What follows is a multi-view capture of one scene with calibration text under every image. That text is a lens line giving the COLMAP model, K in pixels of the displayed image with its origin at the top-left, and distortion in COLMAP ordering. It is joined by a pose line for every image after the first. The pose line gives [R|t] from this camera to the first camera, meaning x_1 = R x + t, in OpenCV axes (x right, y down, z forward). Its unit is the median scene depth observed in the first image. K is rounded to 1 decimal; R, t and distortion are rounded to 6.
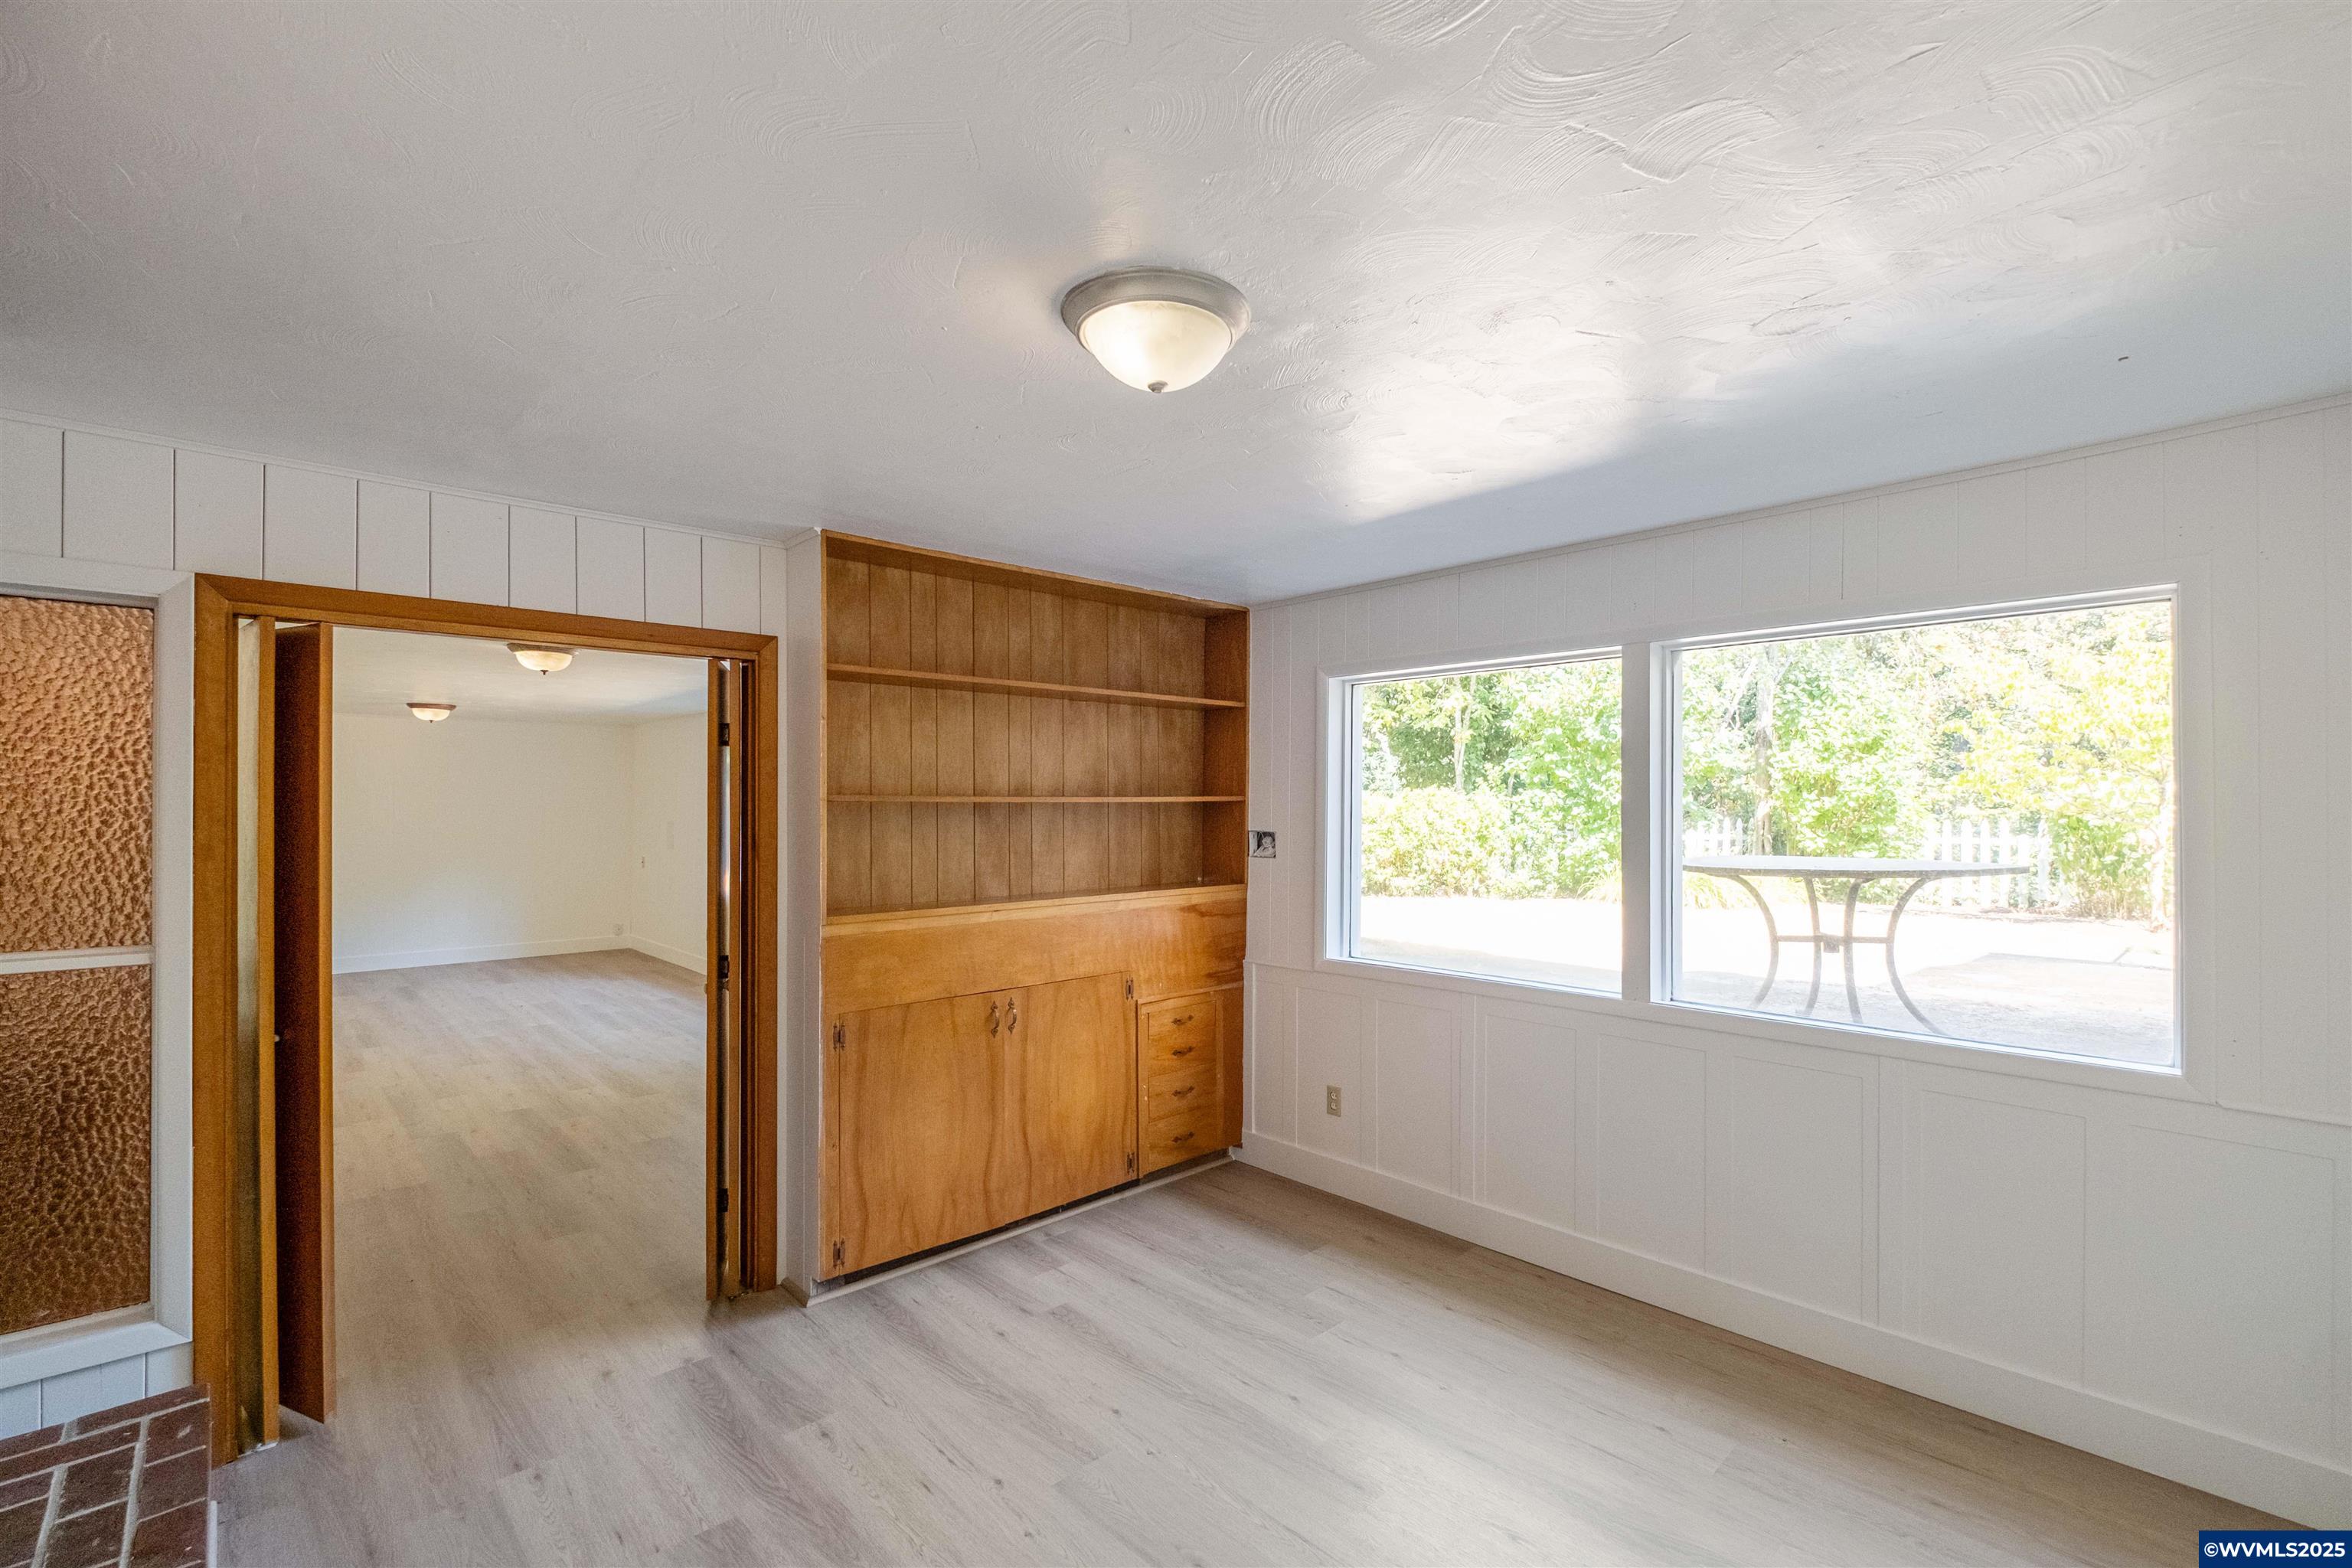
lens RADIAL K [[1023.4, 0, 1184.1], [0, 1023.4, 804.4], [0, 0, 1]] dist [-0.014061, 0.000185]
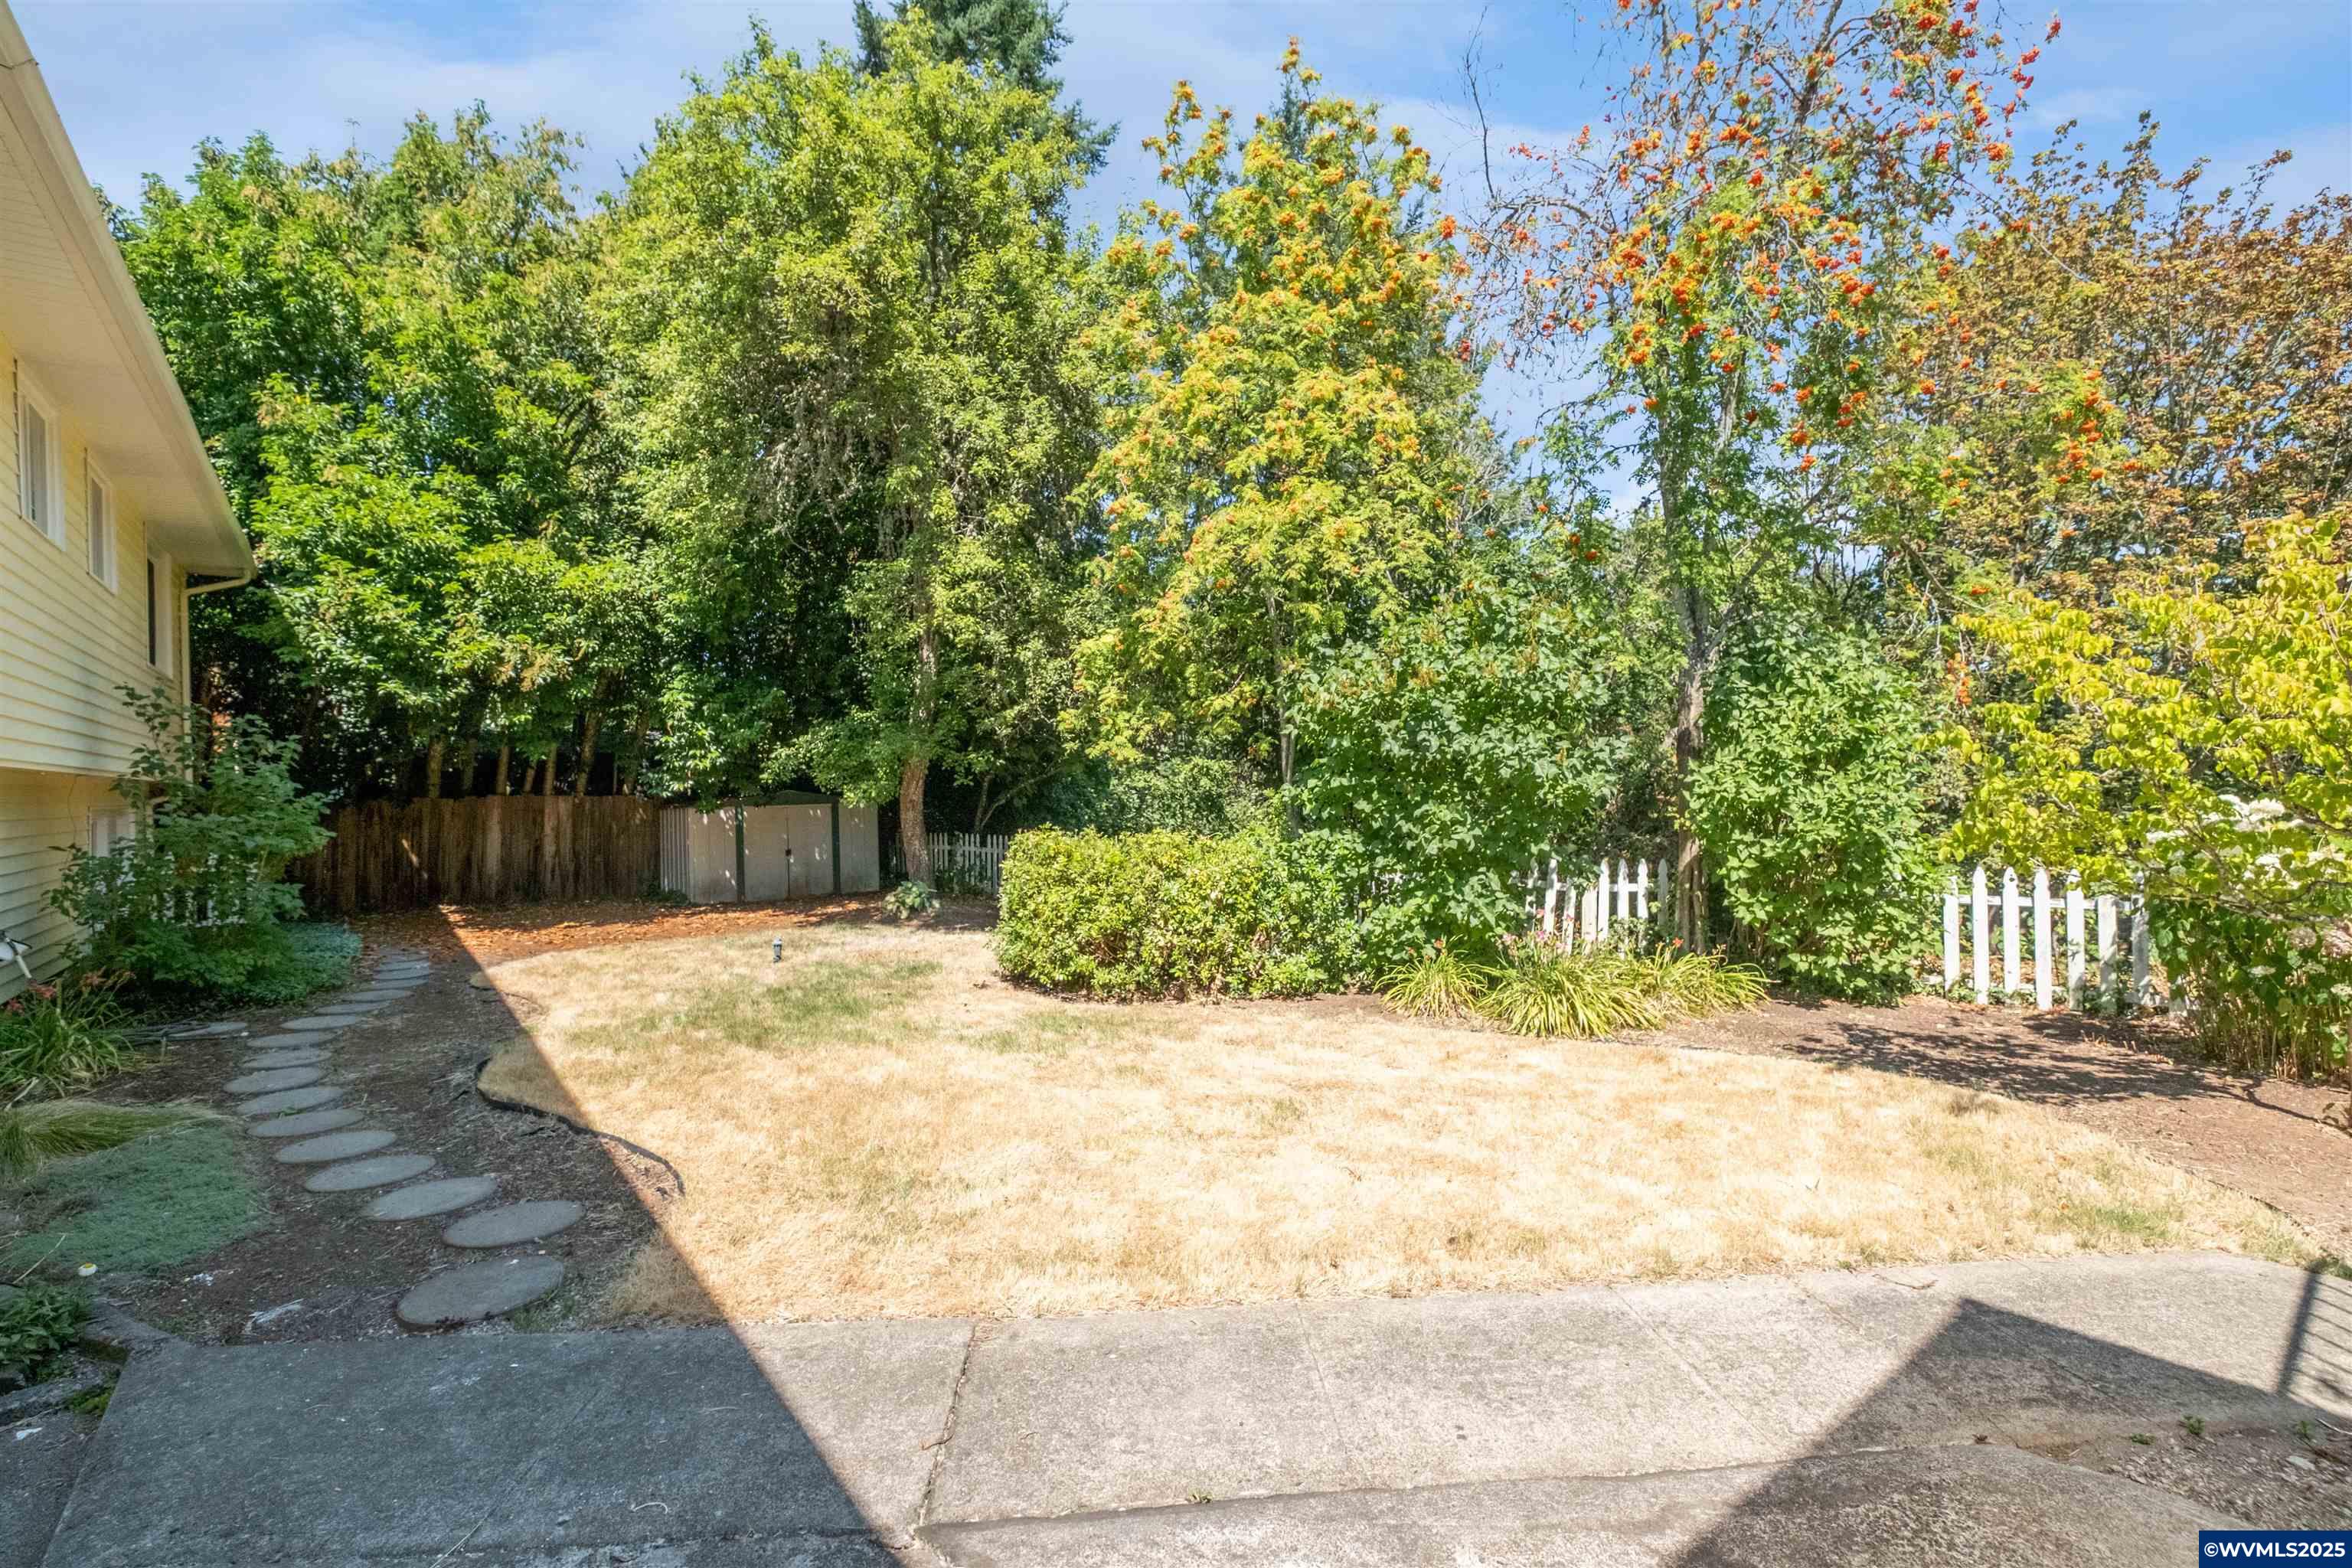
lens RADIAL K [[1023.4, 0, 1173.2], [0, 1023.4, 786.9], [0, 0, 1]] dist [-0.014061, 0.000185]
pose [[0.996598, -0.023016, -0.079136, 0.310127], [0.023292, 0.999725, 0.002573, -0.048394], [0.079055, -0.004407, 0.996861, 0.340578]]
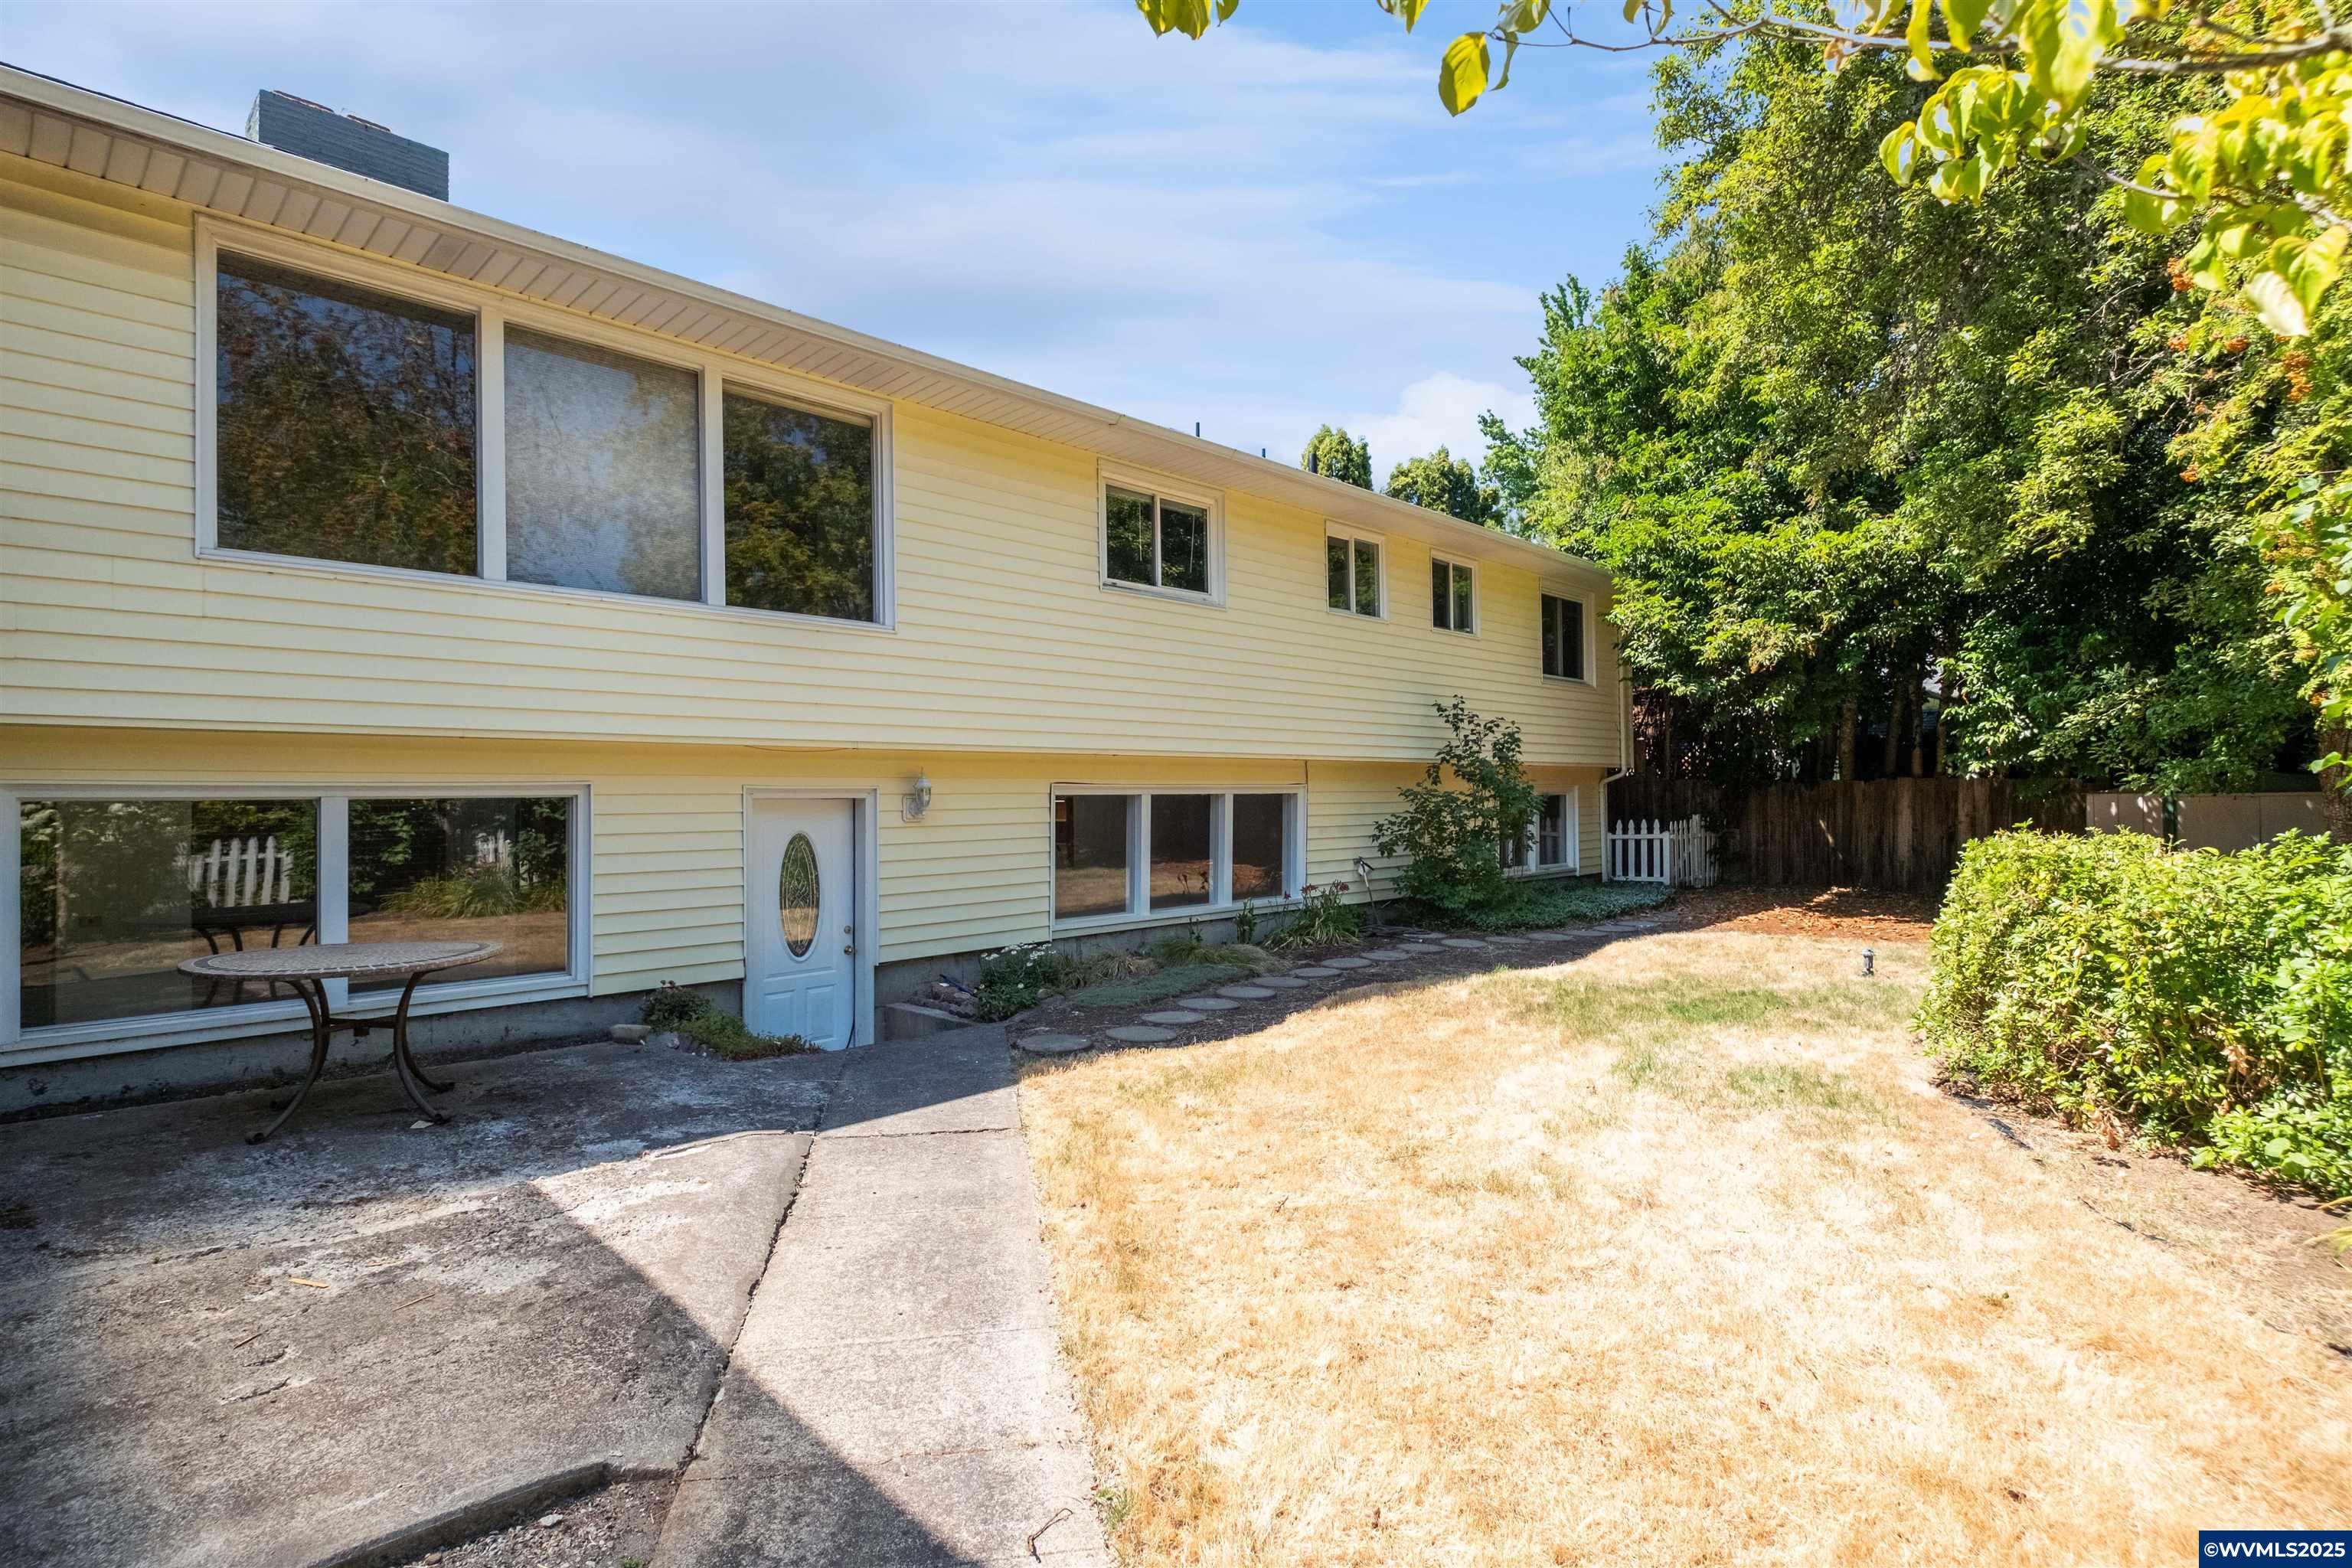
lens RADIAL K [[1137.9, 0, 1181.8], [0, 1137.9, 782.3], [0, 0, 1]] dist [-0.005442, -0.000292]
pose [[0.057575, -0.018905, -0.998162, 0.969434], [0.013100, 0.999749, -0.018180, -0.023780], [0.998255, -0.012029, 0.057809, 0.875133]]
